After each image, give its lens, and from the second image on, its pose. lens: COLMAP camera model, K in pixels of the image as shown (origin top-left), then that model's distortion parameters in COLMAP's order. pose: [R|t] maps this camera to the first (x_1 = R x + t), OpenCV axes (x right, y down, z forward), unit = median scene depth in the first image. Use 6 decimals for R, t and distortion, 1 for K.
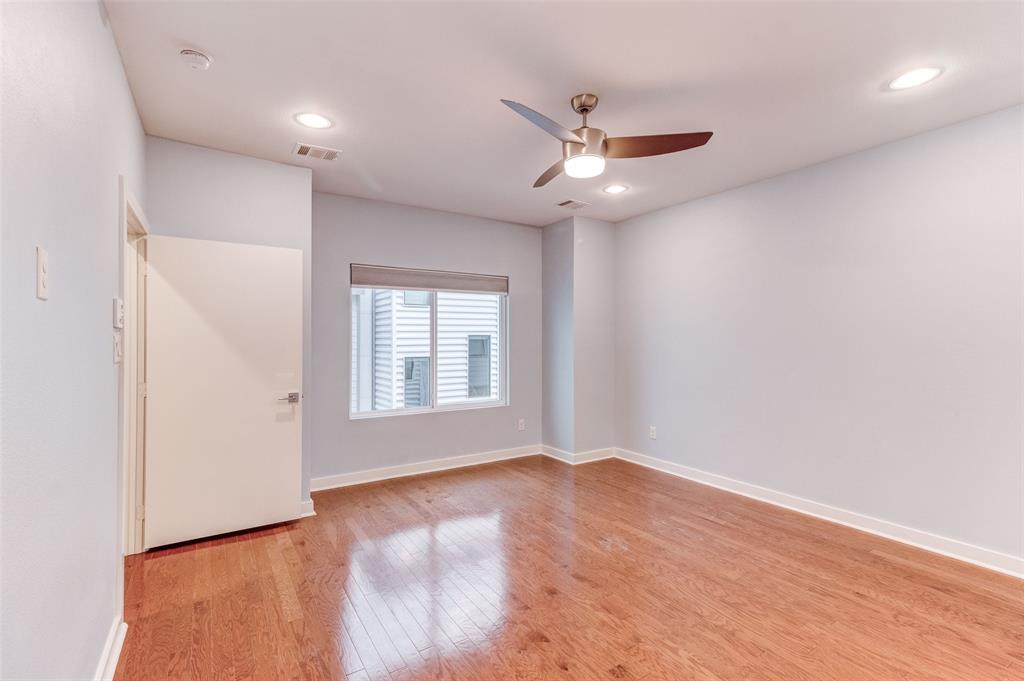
lens RADIAL K [[468.6, 0, 516.9], [0, 468.6, 336.7], [0, 0, 1]] dist [0.023006, -0.000242]
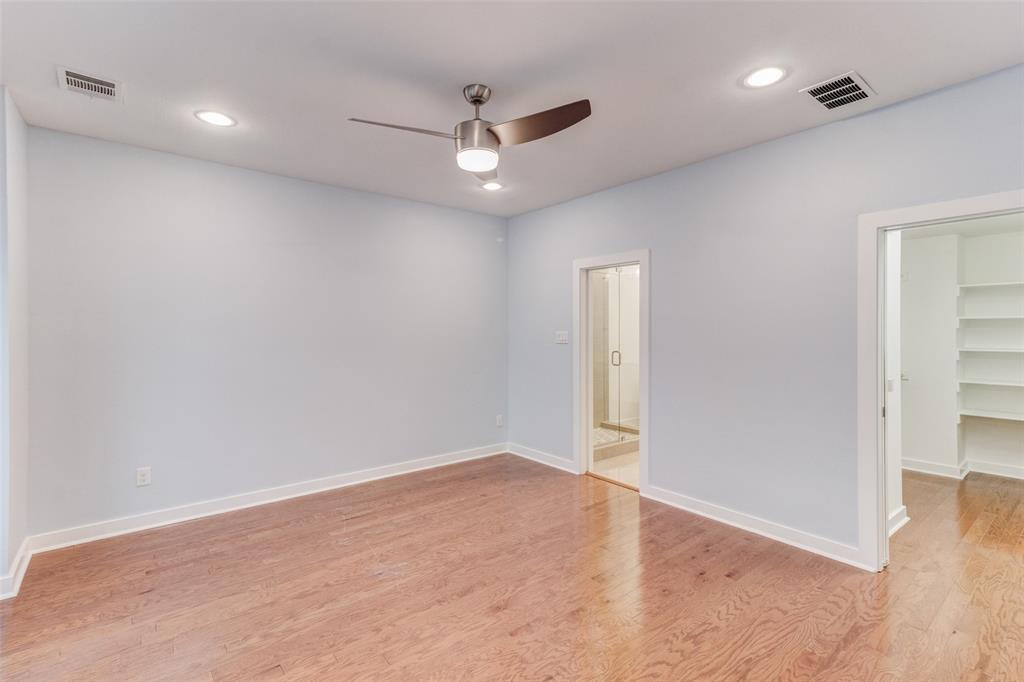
lens RADIAL K [[489.7, 0, 522.3], [0, 489.7, 328.3], [0, 0, 1]] dist [0.026554, 0.000395]
pose [[-0.132567, 0.006897, 0.991150, -0.670391], [-0.004058, 0.999964, -0.007501, 0.007665], [-0.991166, -0.005017, -0.132534, 0.826781]]
